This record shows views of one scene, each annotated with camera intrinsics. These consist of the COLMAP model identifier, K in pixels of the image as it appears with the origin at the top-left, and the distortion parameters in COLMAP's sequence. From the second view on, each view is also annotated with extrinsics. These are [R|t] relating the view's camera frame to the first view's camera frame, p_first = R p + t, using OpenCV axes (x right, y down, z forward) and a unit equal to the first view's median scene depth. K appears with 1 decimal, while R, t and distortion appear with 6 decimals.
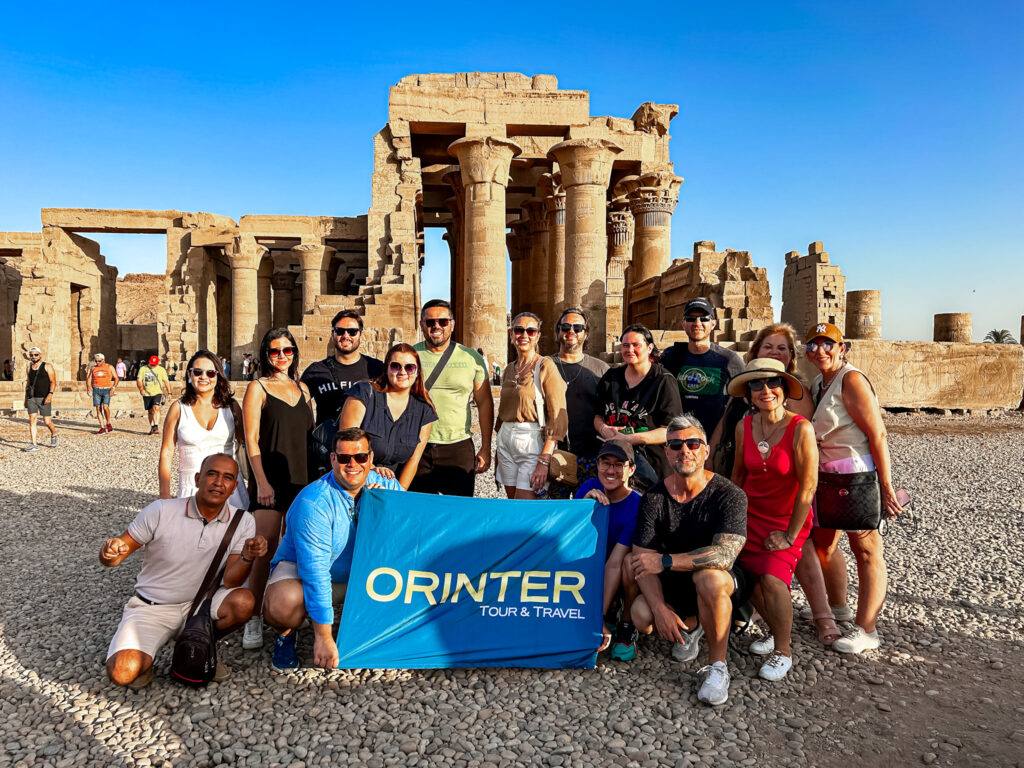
lens RADIAL K [[886.9, 0, 512.0], [0, 886.9, 384.0], [0, 0, 1]] dist [0.054400, -0.000977]
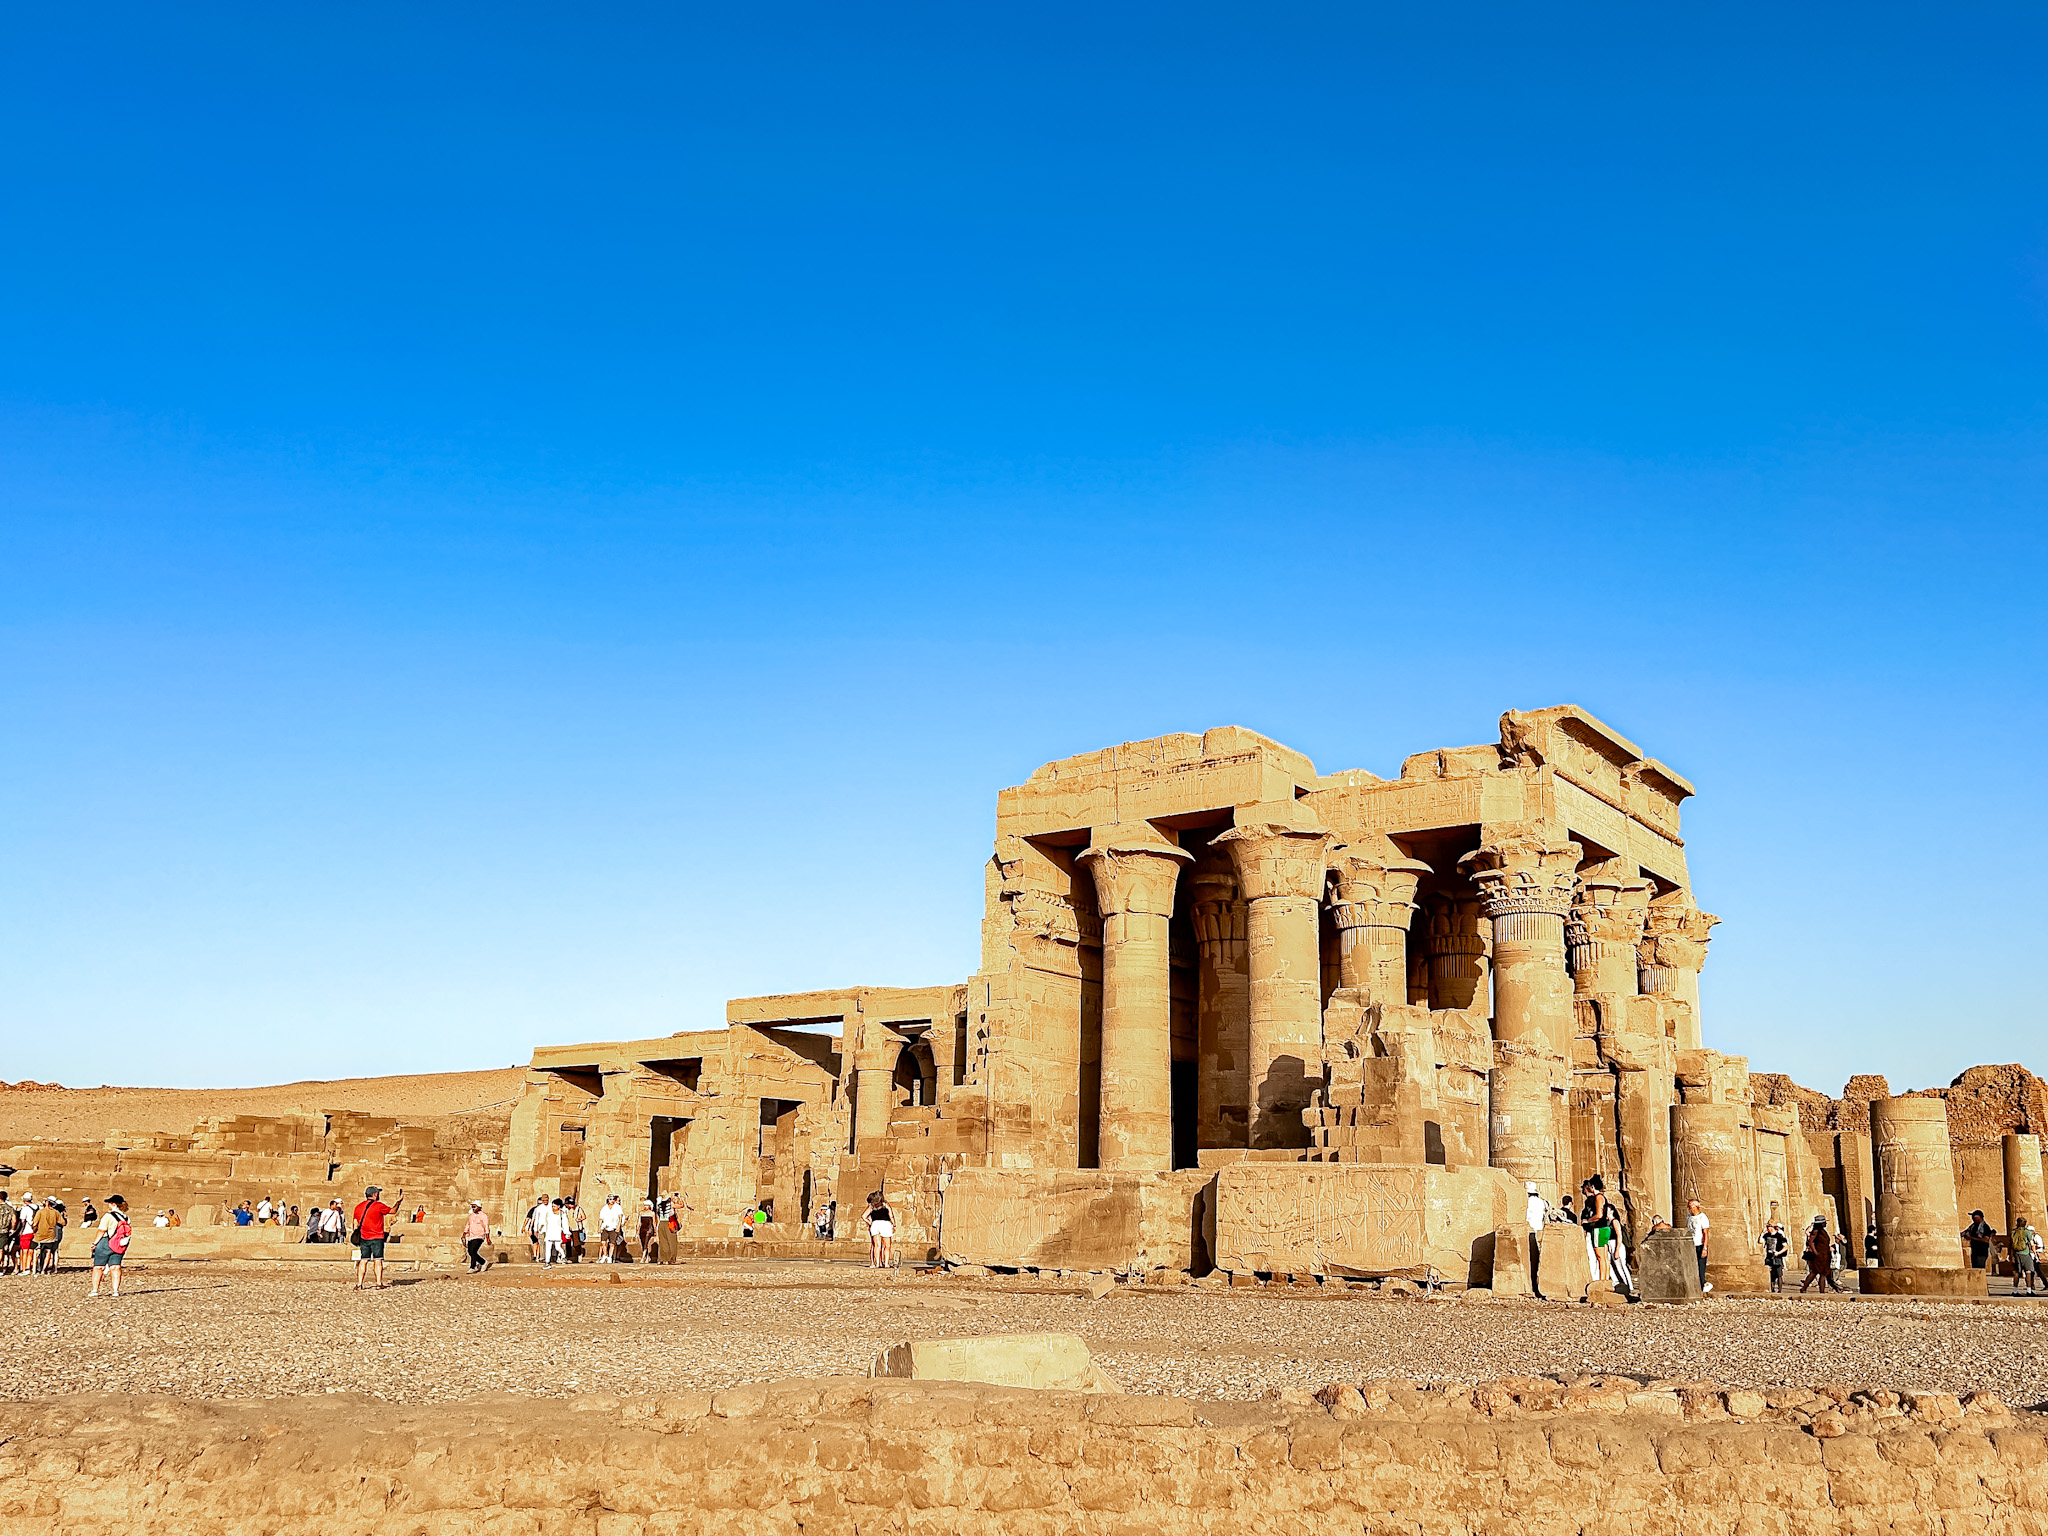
lens RADIAL K [[2333.3, 0, 1024.0], [0, 2333.3, 768.0], [0, 0, 1]] dist [0.156576, 0.000929]
pose [[0.687024, -0.137745, -0.713460, 1.117510], [-0.017466, 0.978454, -0.205725, 0.014265], [0.726425, 0.153799, 0.669815, -0.174628]]
